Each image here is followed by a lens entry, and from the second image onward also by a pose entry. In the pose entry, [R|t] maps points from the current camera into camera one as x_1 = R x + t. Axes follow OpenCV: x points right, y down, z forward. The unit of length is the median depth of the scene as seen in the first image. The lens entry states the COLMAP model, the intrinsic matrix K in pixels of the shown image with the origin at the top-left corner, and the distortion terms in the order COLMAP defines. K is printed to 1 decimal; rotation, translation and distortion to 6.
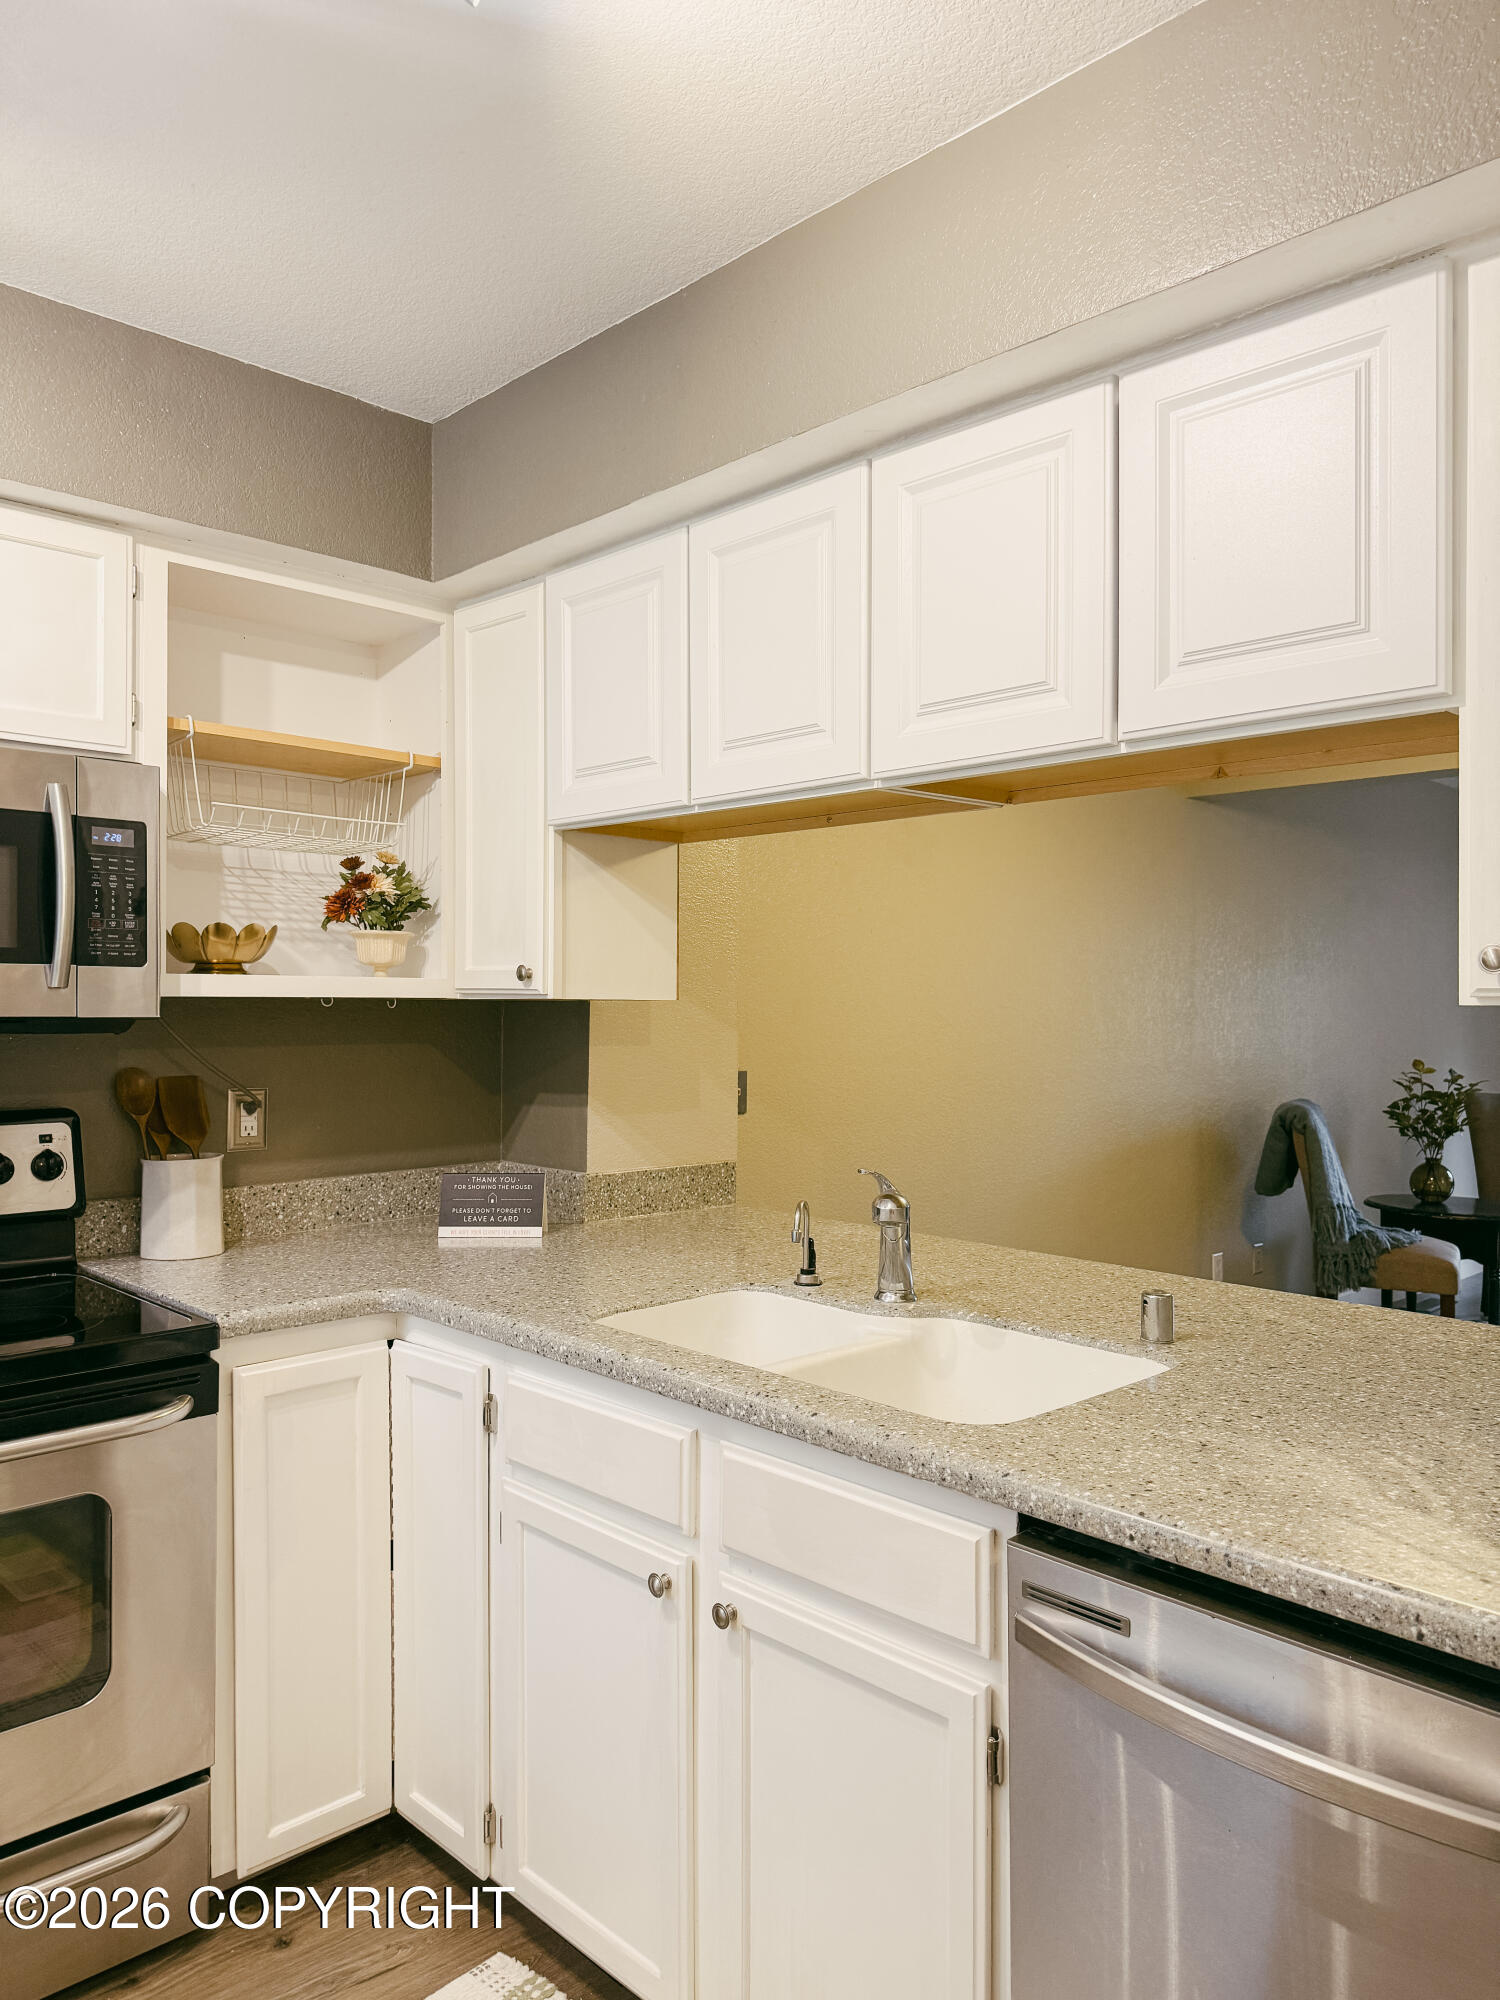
lens RADIAL K [[1409.1, 0, 743.4], [0, 1409.1, 1004.9], [0, 0, 1]] dist [0.054496, -0.075821]
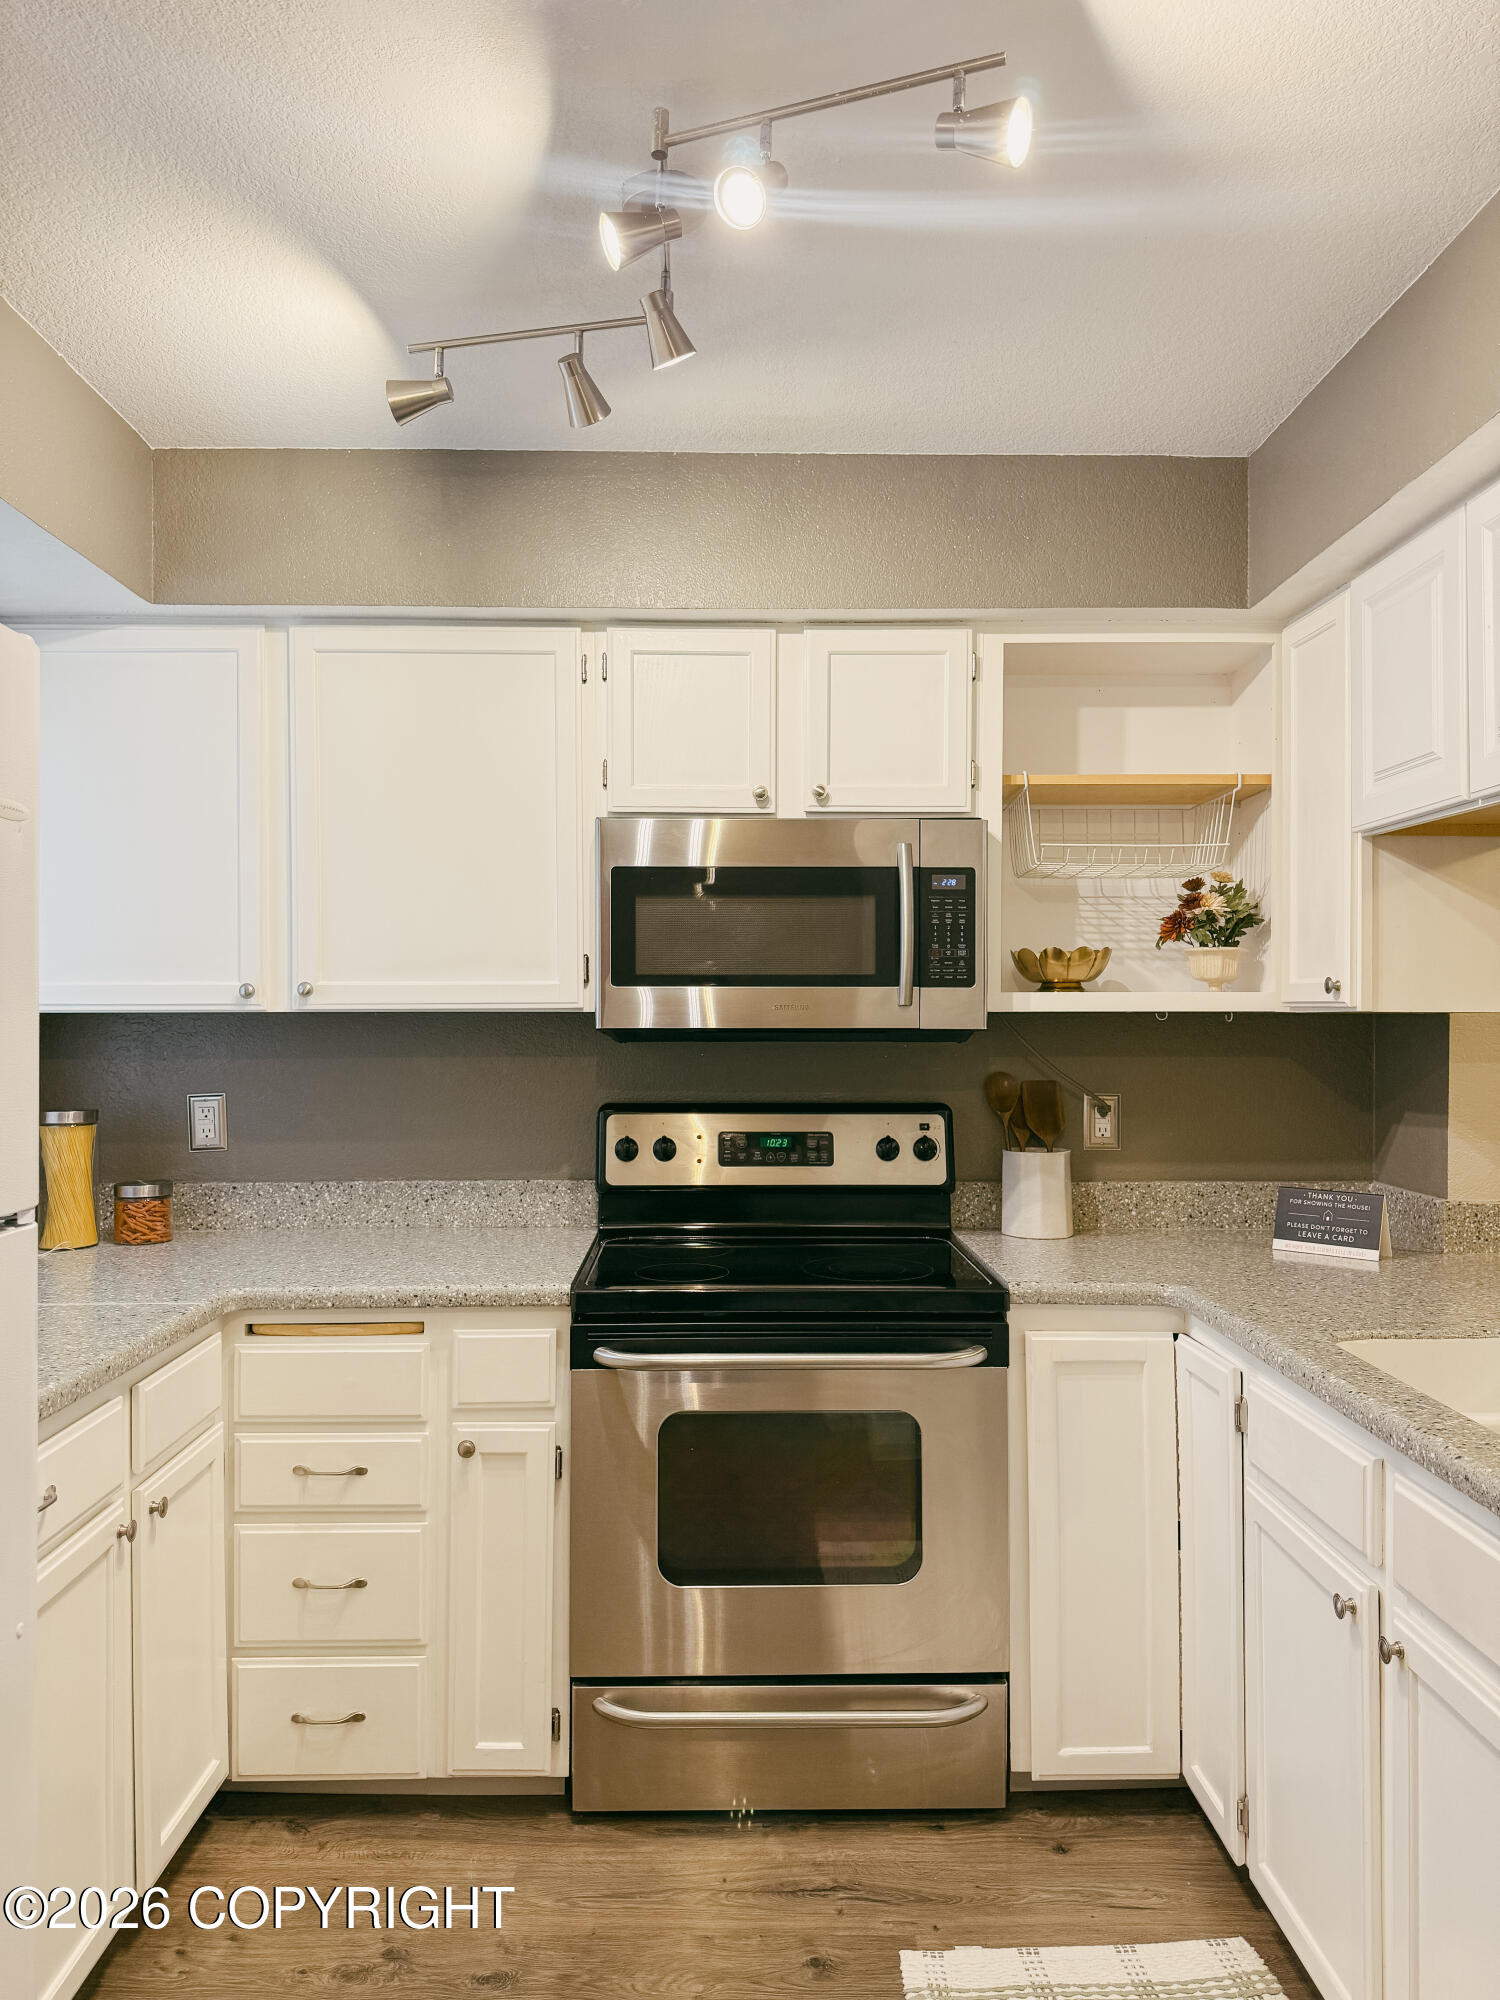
lens RADIAL K [[1409.1, 0, 740.1], [0, 1409.1, 1003.3], [0, 0, 1]] dist [0.054496, -0.075821]
pose [[0.732443, -0.008932, -0.680770, 0.252781], [0.000614, 0.999922, -0.012459, 0.001864], [0.680828, 0.008708, 0.732391, -0.007648]]
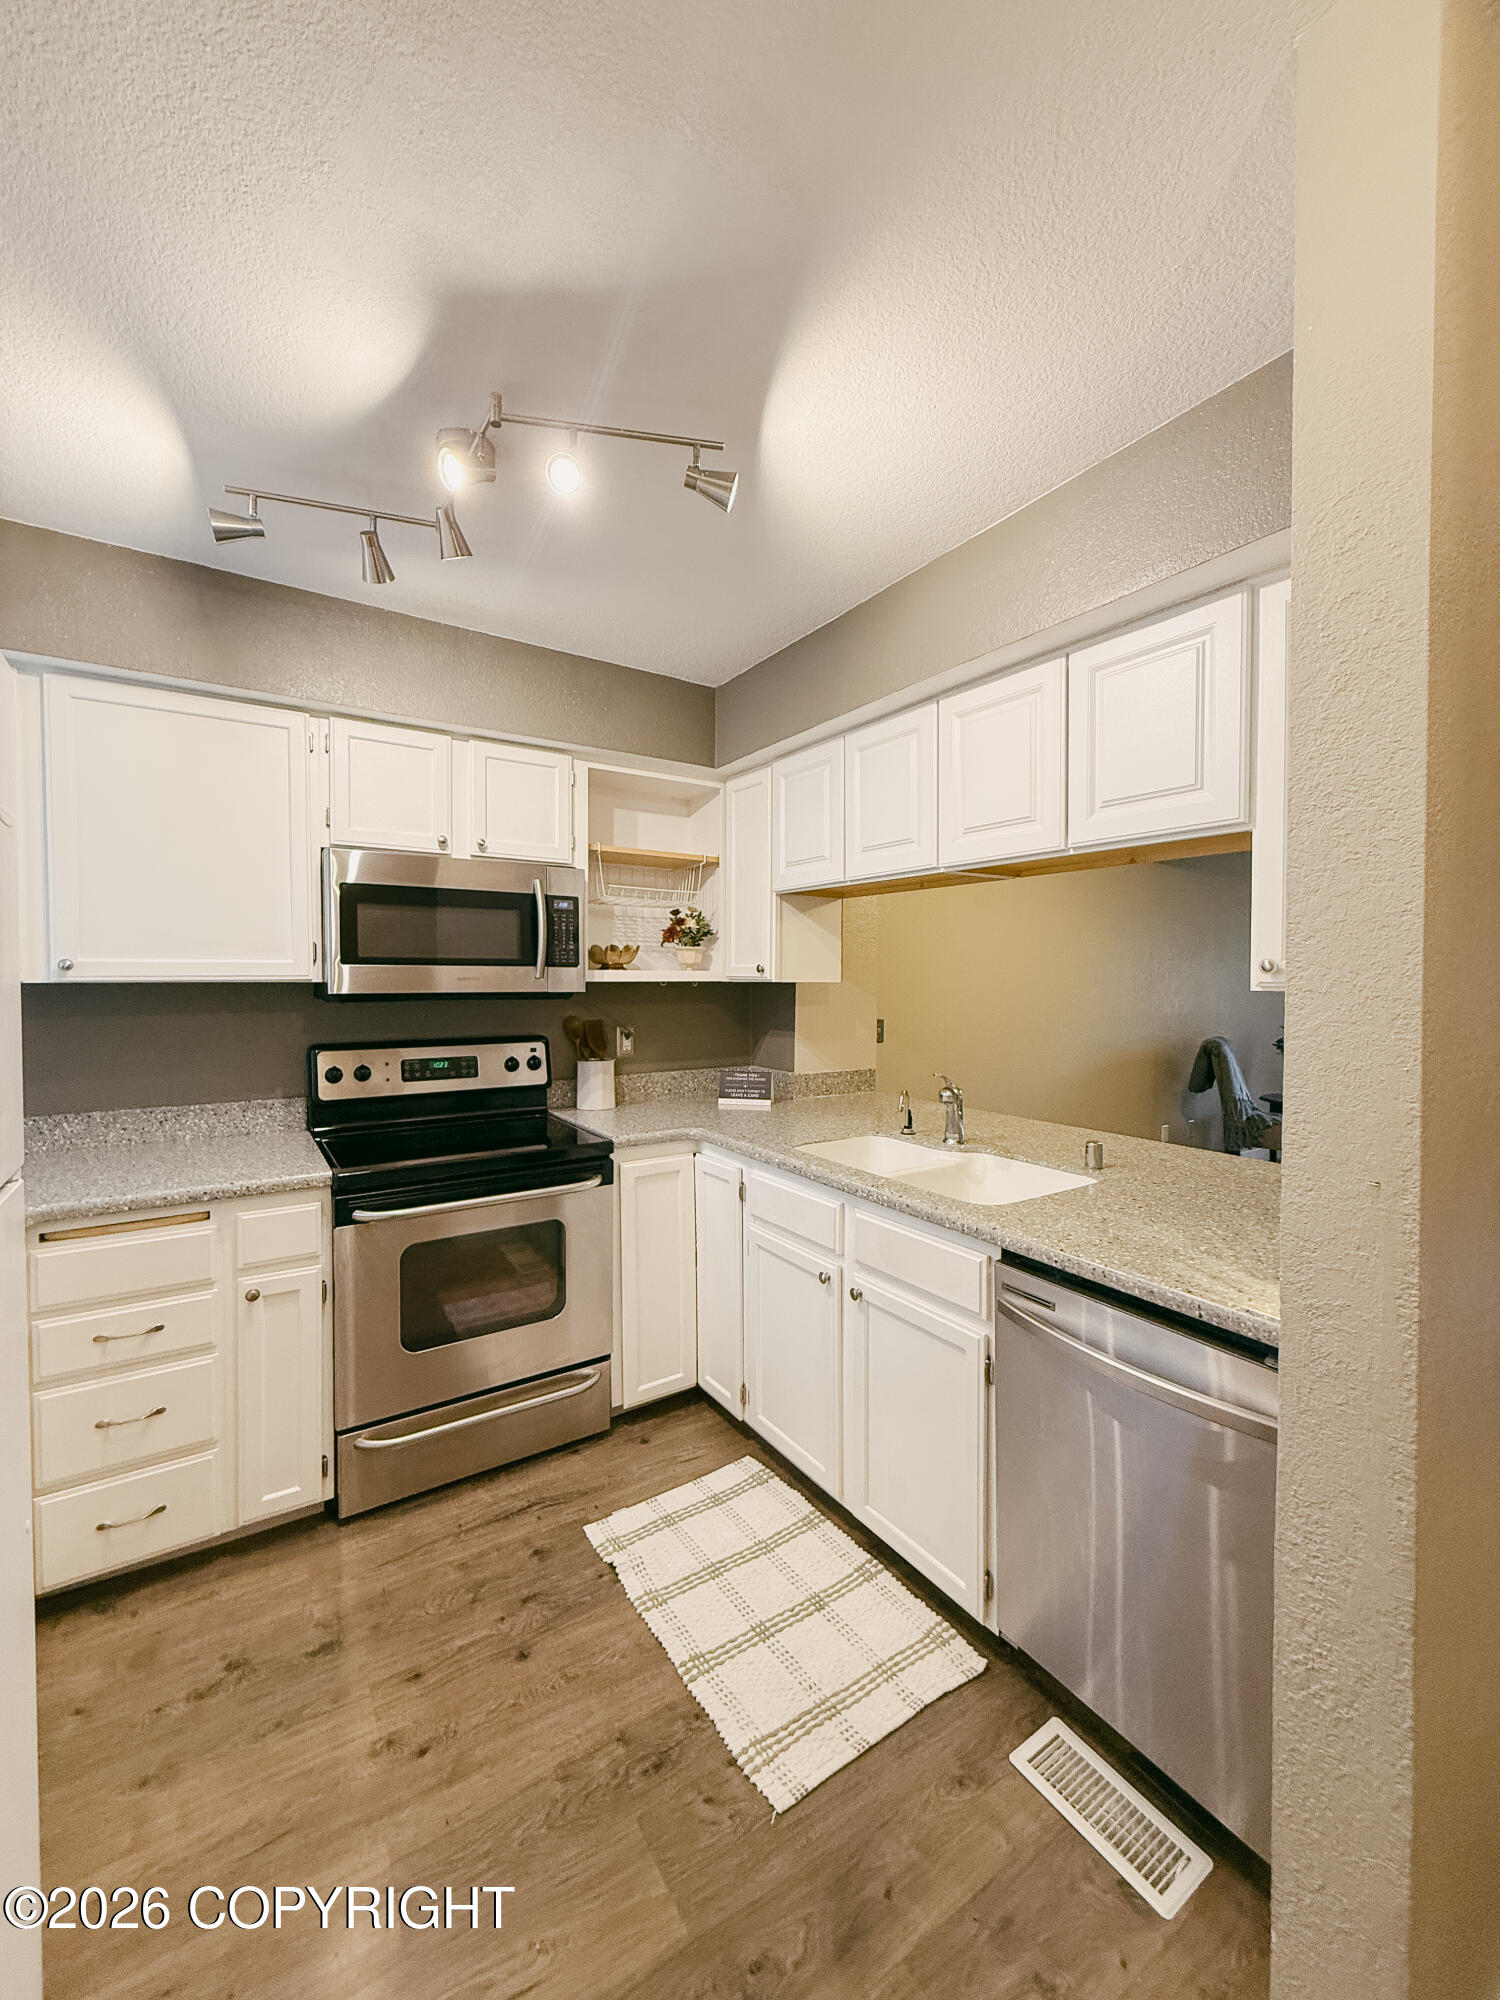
lens RADIAL K [[797.3, 0, 751.0], [0, 797.3, 995.0], [0, 0, 1]] dist [-0.001618, 0.000386]
pose [[0.983823, 0.002888, -0.179122, 0.031891], [0.000815, 0.999788, 0.020597, -0.010803], [0.179143, -0.020409, 0.983611, -0.092459]]
